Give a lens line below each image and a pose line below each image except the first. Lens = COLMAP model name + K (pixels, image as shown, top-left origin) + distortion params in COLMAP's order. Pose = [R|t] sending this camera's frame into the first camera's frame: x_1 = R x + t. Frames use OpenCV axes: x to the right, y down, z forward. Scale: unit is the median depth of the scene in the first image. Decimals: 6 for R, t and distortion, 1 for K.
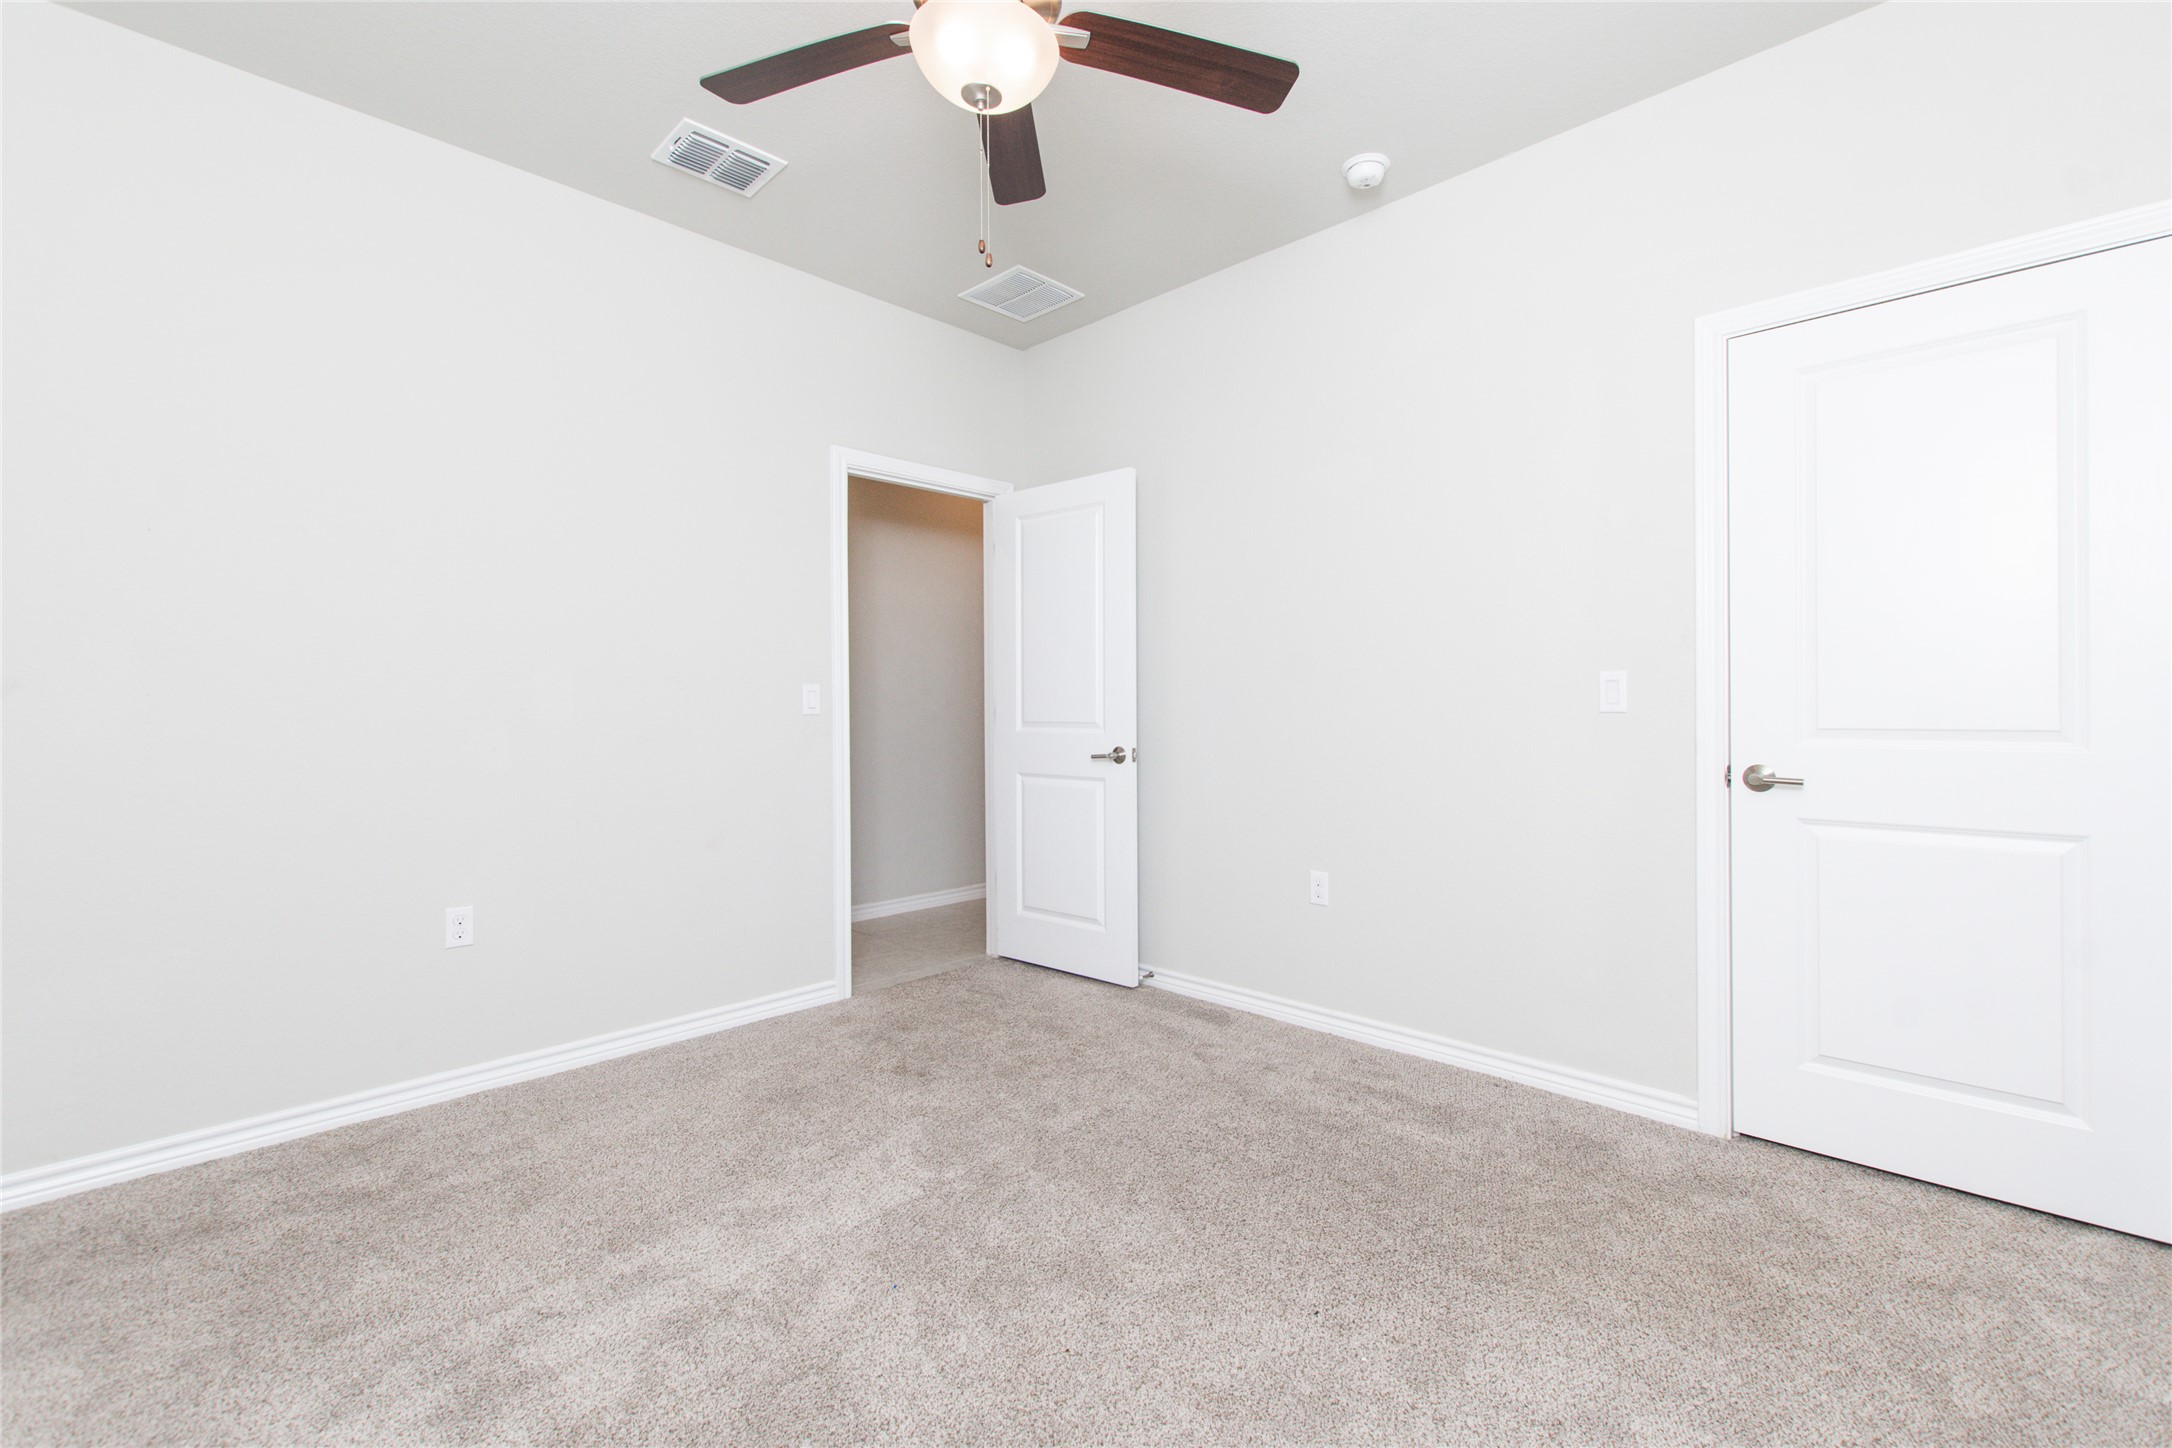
lens RADIAL K [[936.9, 0, 1097.5], [0, 936.9, 732.9], [0, 0, 1]] dist [0.009569, 0.000029]
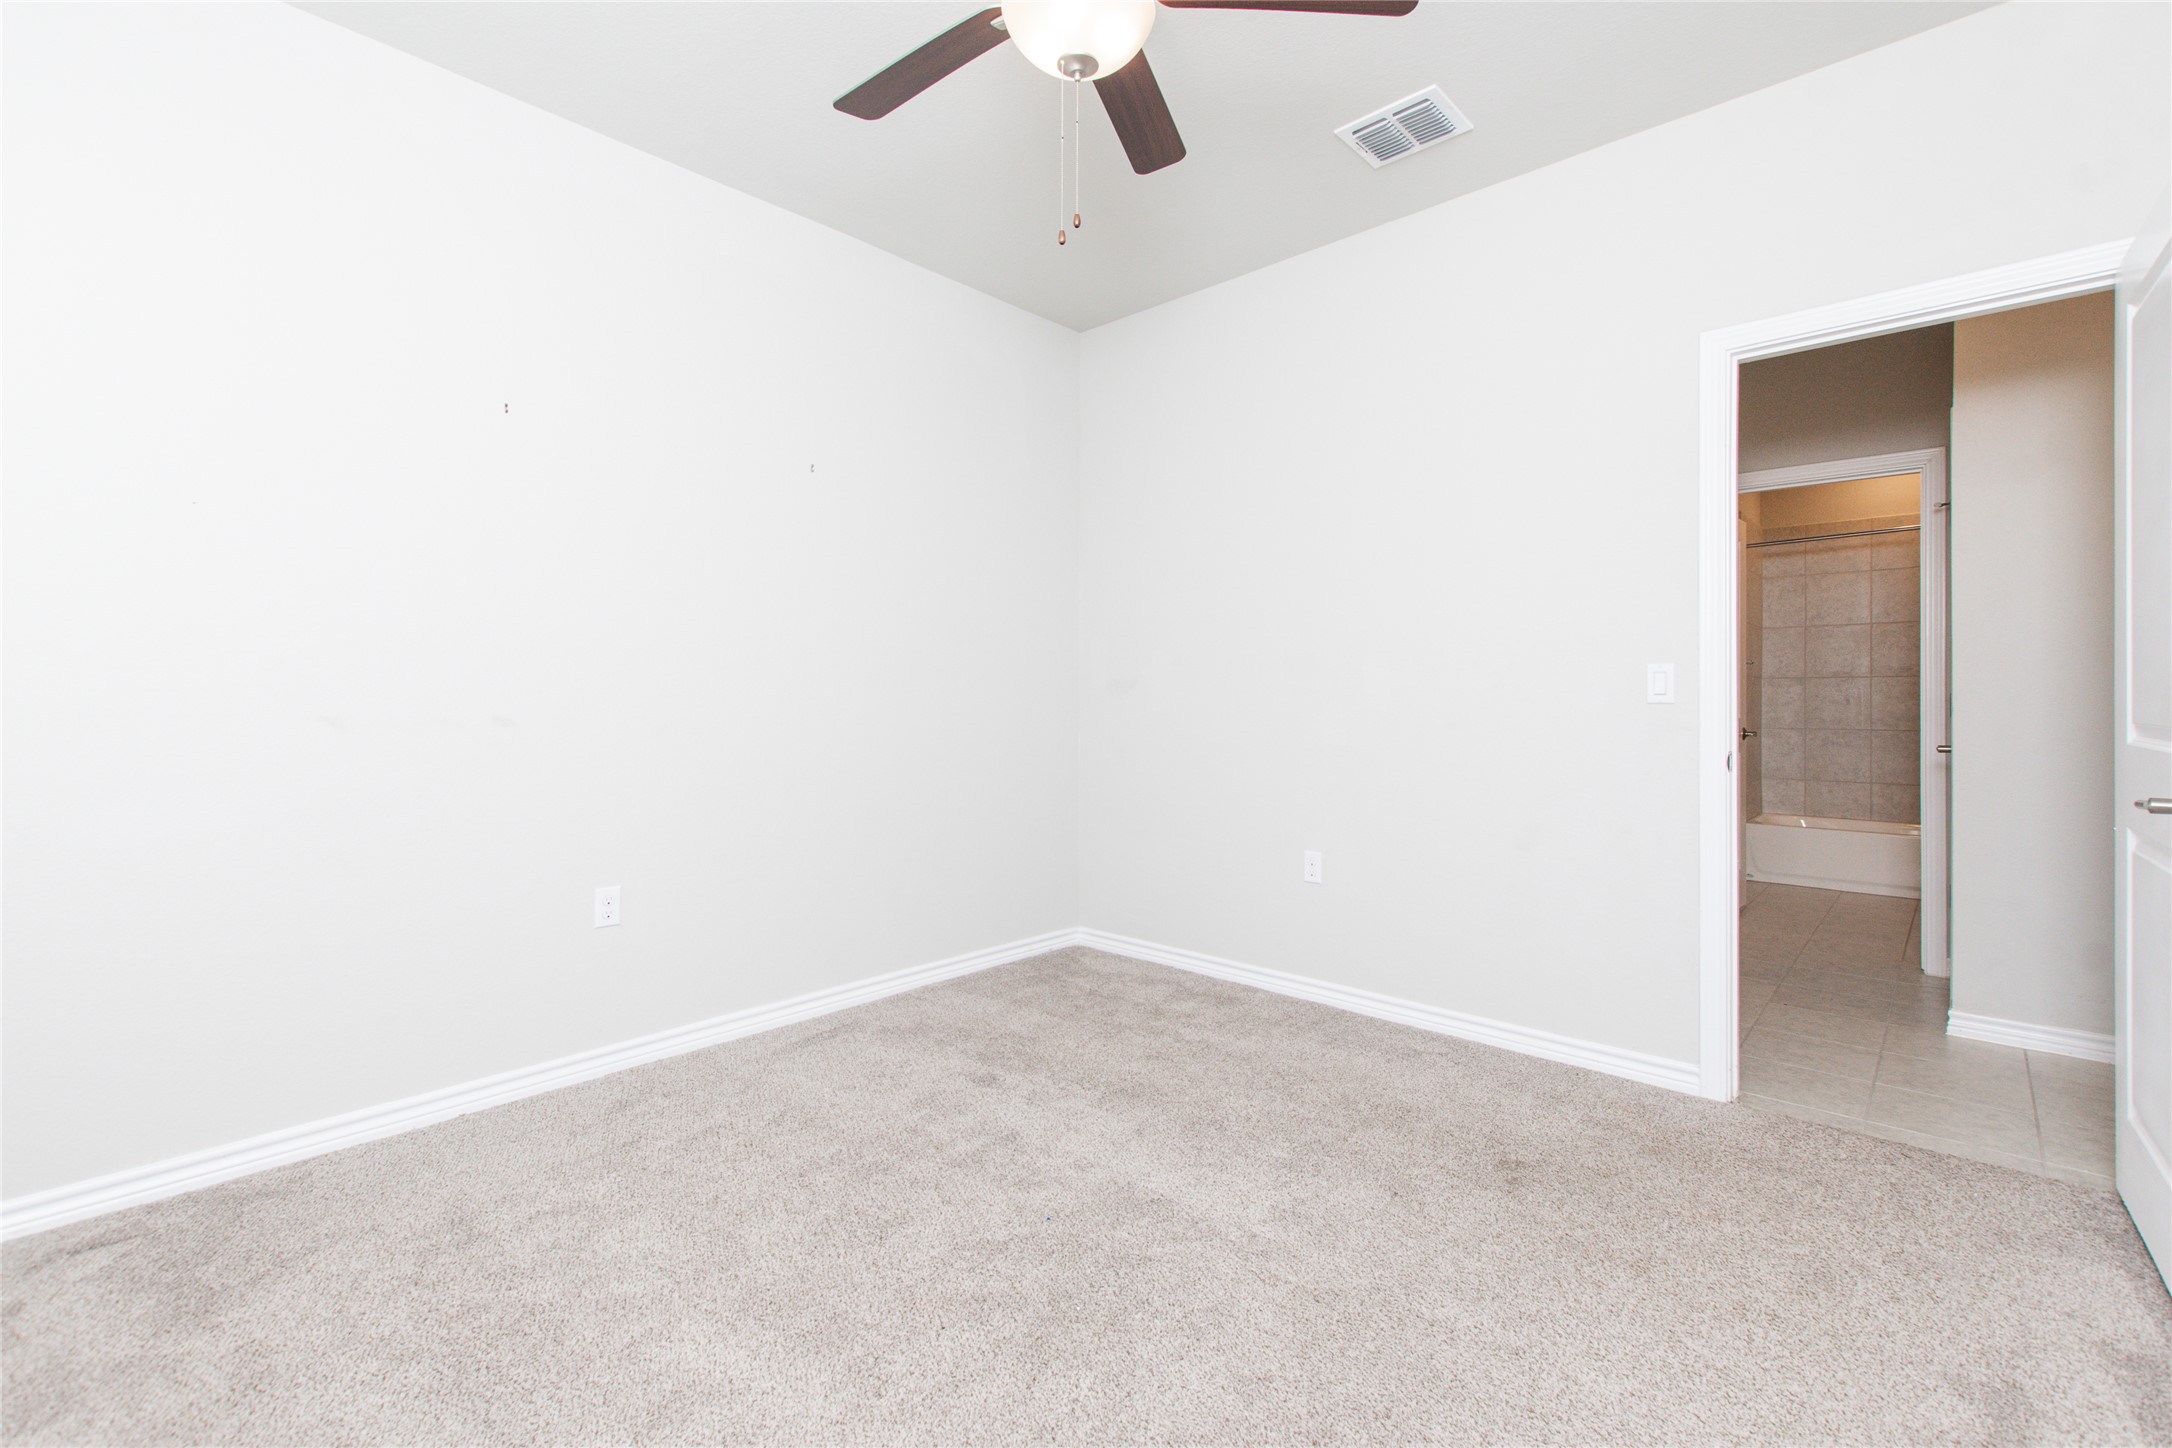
lens RADIAL K [[954.0, 0, 1092.7], [0, 954.0, 713.9], [0, 0, 1]] dist [-0.000150, -0.000277]
pose [[0.021075, 0.021545, -0.999546, 0.436389], [-0.024888, 0.999469, 0.021018, -0.014197], [0.999468, 0.024433, 0.021600, 0.495624]]
